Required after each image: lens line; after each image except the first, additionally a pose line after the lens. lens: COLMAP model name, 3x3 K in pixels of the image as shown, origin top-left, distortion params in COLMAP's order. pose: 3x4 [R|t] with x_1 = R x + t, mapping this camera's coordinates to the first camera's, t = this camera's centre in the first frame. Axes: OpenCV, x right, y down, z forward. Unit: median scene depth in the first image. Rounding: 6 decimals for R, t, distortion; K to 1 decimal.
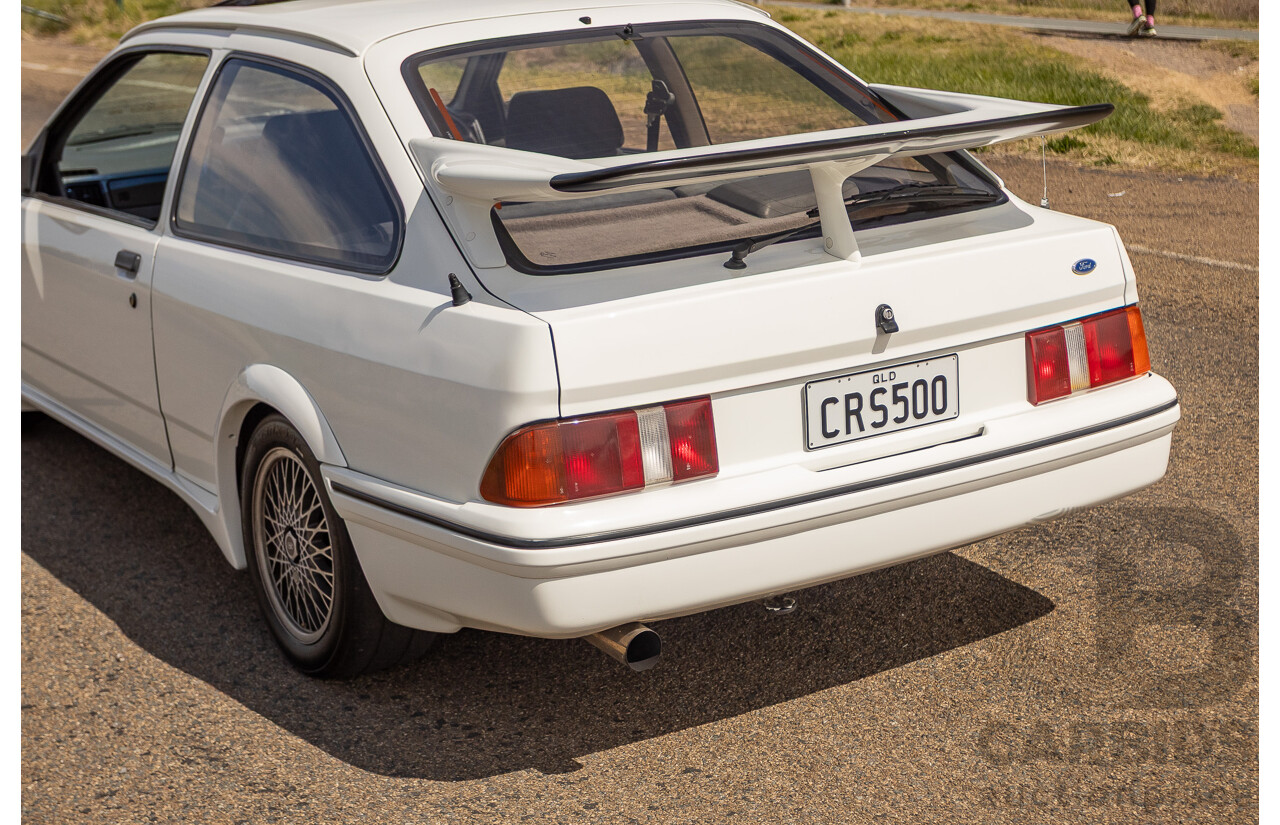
lens RADIAL K [[2157.2, 0, 640.0], [0, 2157.2, 412.5], [0, 0, 1]] dist [-0.024799, -0.001871]
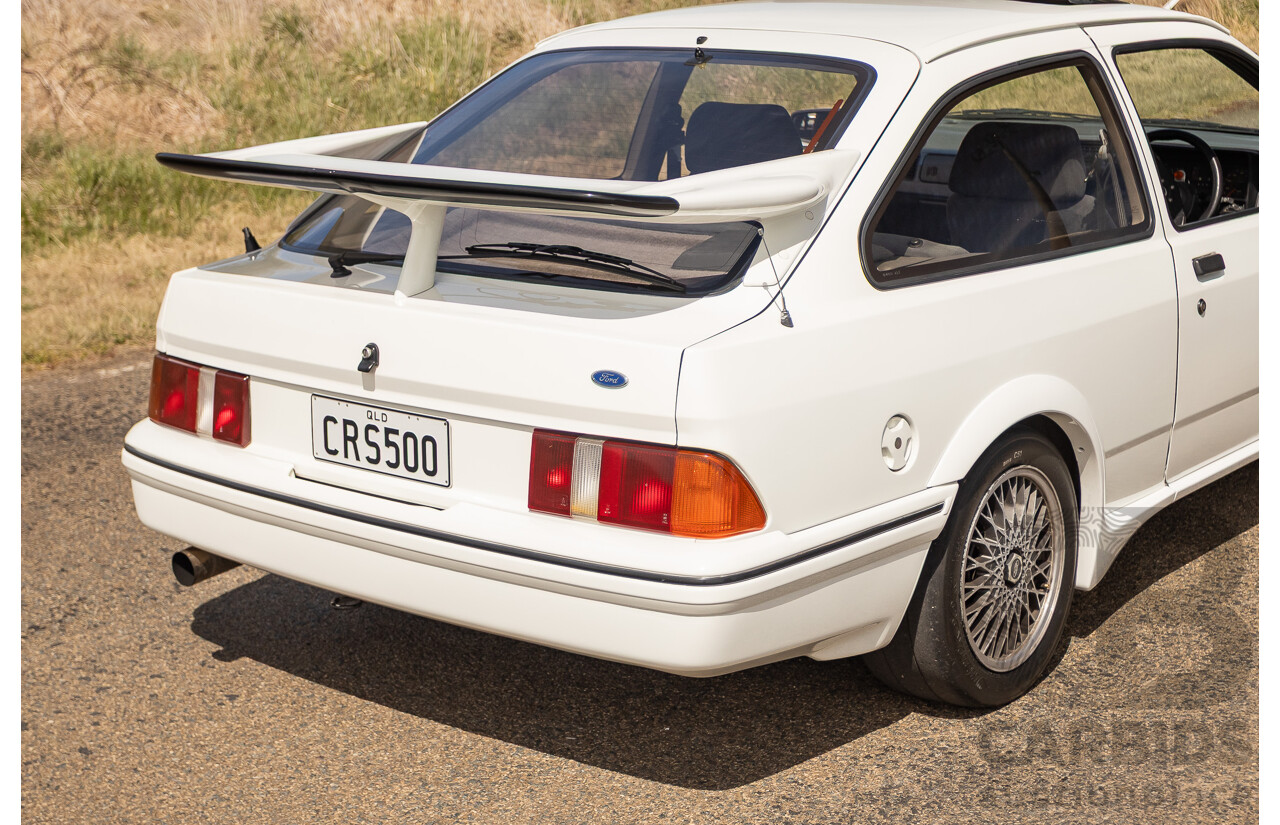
lens RADIAL K [[2157.2, 0, 640.0], [0, 2157.2, 412.5], [0, 0, 1]] dist [-0.024799, -0.001871]
pose [[0.309025, 0.257017, -0.915667, 1.039447], [-0.228538, 0.954649, 0.190830, -0.230623], [0.923187, 0.150294, 0.353749, 0.743791]]
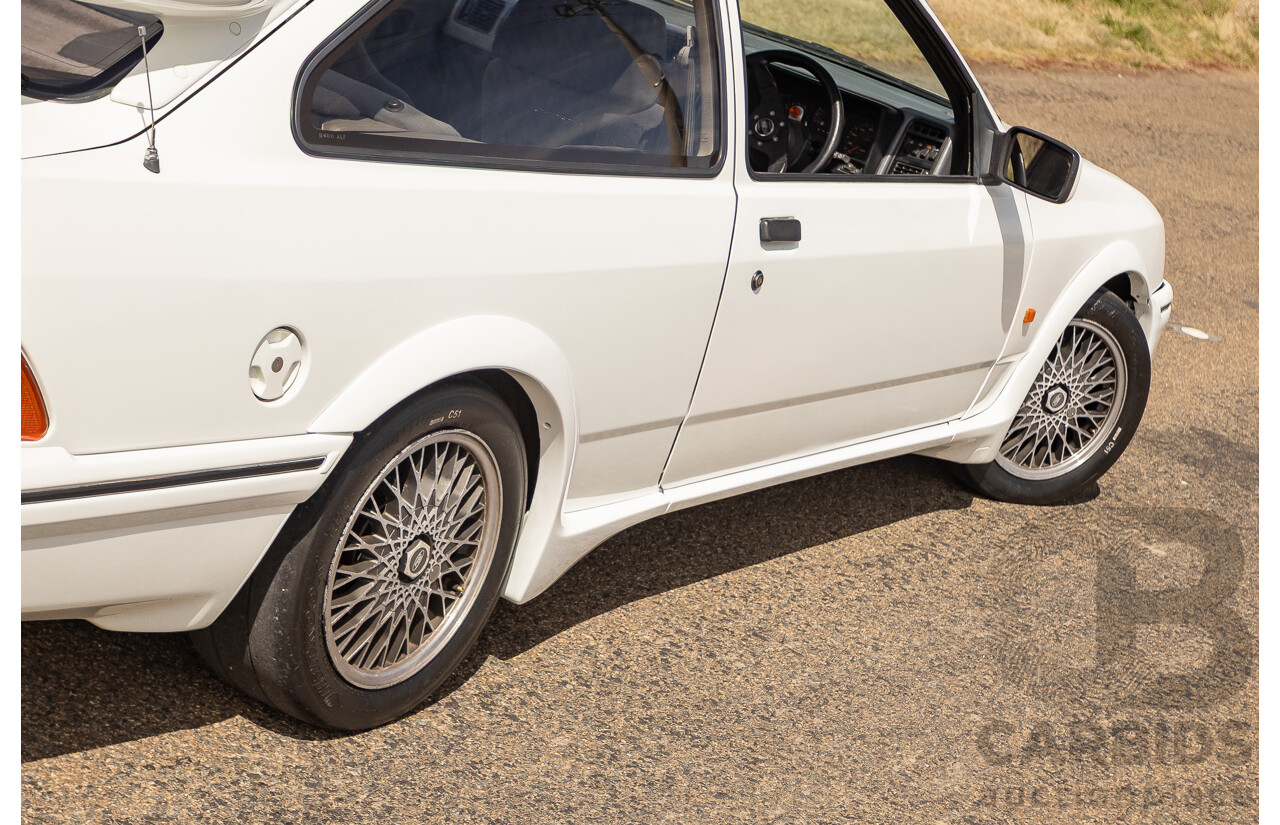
lens RADIAL K [[2406.0, 0, 711.1], [0, 2406.0, 415.0], [0, 0, 1]] dist [-0.037946, 0.140121]
pose [[0.400909, 0.390755, -0.828603, 0.908723], [-0.484705, 0.857980, 0.170090, -0.247140], [0.777389, 0.333437, 0.533373, 0.889333]]
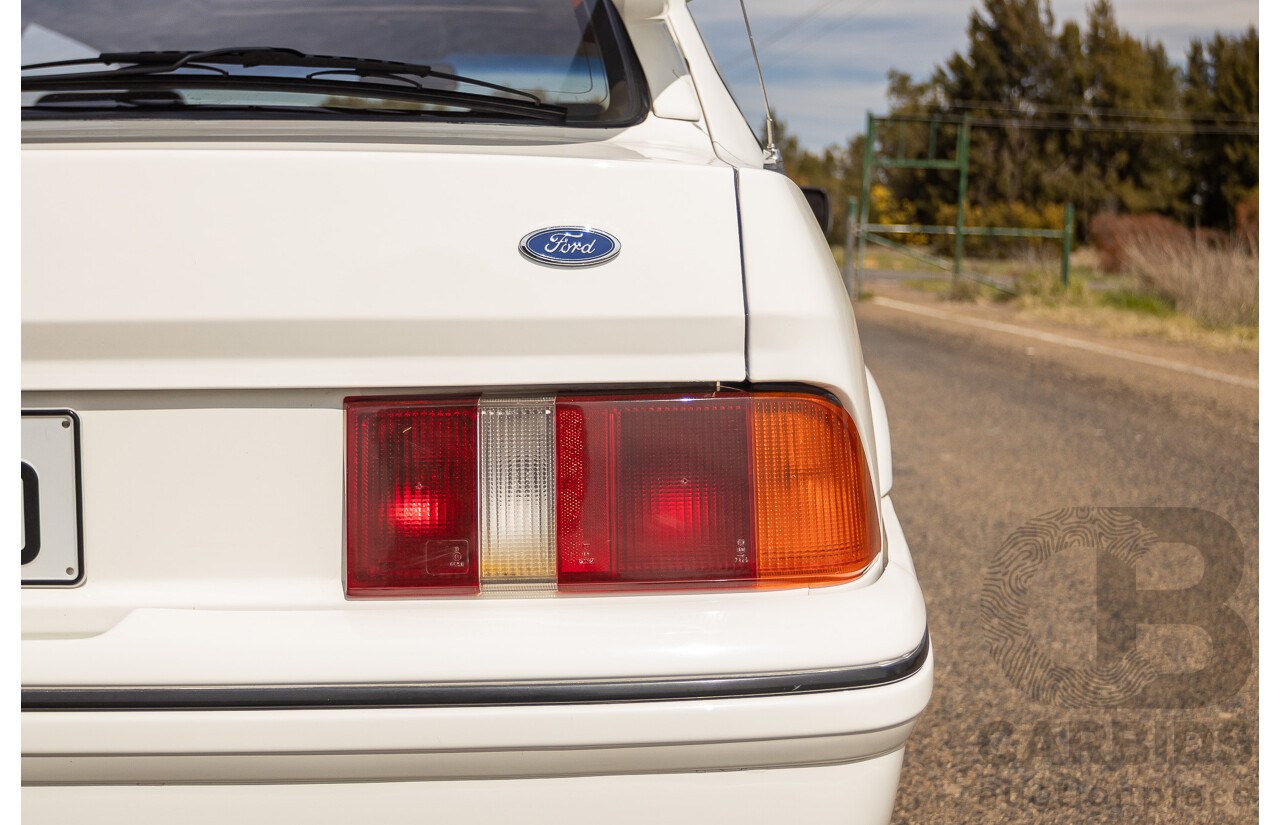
lens RADIAL K [[1577.9, 0, 640.9], [0, 1577.9, 444.0], [0, 0, 1]] dist [0.003813, -0.006034]
pose [[0.821093, 0.100964, -0.561794, 0.387275], [-0.164369, 0.984364, -0.063328, -0.020903], [0.546616, 0.144340, 0.824850, 0.826252]]
